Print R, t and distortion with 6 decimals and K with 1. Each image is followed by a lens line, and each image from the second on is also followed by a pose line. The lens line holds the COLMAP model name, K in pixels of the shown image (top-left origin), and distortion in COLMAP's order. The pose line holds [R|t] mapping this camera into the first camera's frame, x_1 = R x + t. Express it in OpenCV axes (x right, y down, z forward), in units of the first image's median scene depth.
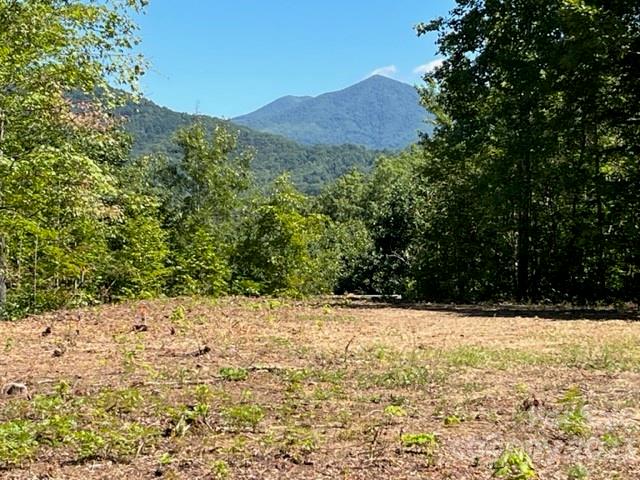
lens RADIAL K [[1580.0, 0, 318.8], [0, 1580.0, 240.5], [0, 0, 1]] dist [-0.011840, 0.000000]
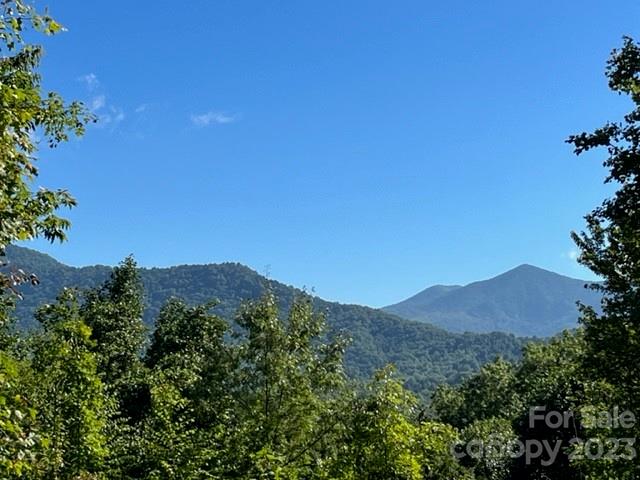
lens RADIAL K [[1531.4, 0, 320.3], [0, 1531.4, 241.2], [0, 0, 1]] dist [0.019235, 0.000000]
pose [[0.995297, -0.010591, -0.096291, 0.016837], [-0.001075, 0.992737, -0.120304, -0.016966], [0.096866, 0.119841, 0.988056, 0.345344]]
